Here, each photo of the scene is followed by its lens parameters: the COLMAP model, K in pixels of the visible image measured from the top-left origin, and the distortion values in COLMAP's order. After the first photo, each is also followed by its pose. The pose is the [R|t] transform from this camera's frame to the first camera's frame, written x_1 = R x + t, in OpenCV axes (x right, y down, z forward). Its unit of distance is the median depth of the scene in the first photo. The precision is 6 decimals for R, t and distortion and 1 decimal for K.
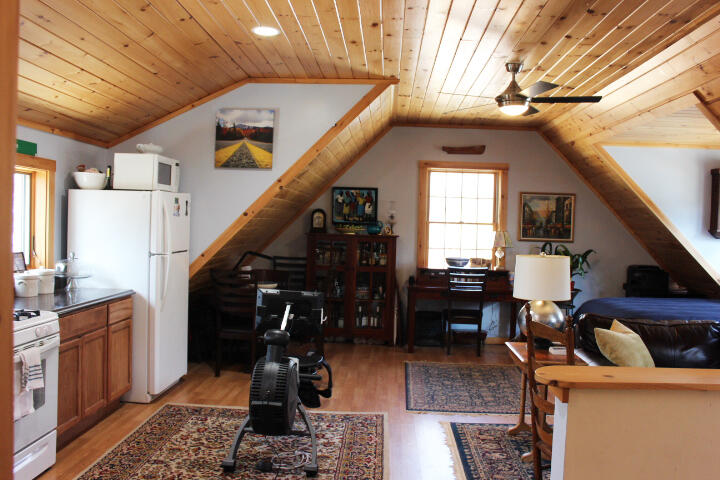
lens RADIAL K [[619.7, 0, 360.0], [0, 619.7, 240.0], [0, 0, 1]] dist [-0.089457, 0.003388]
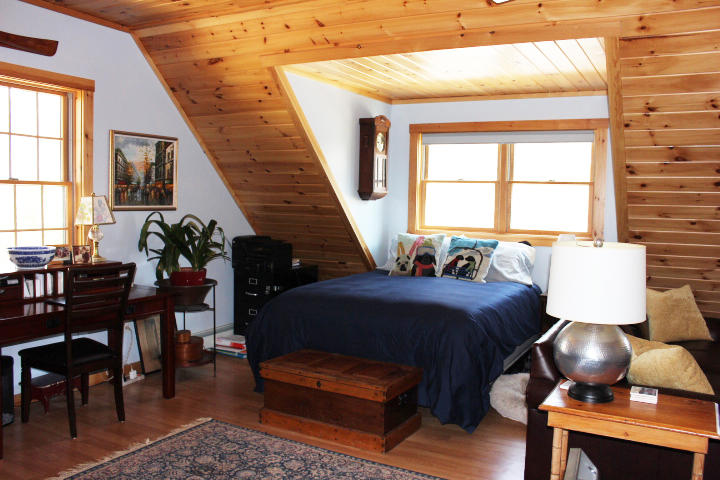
lens RADIAL K [[619.7, 0, 360.0], [0, 619.7, 240.0], [0, 0, 1]] dist [-0.089457, 0.003388]
pose [[0.420574, -0.082622, 0.903488, -0.184557], [0.016061, 0.996367, 0.083639, -0.016622], [-0.907116, -0.020665, 0.420373, 0.527839]]
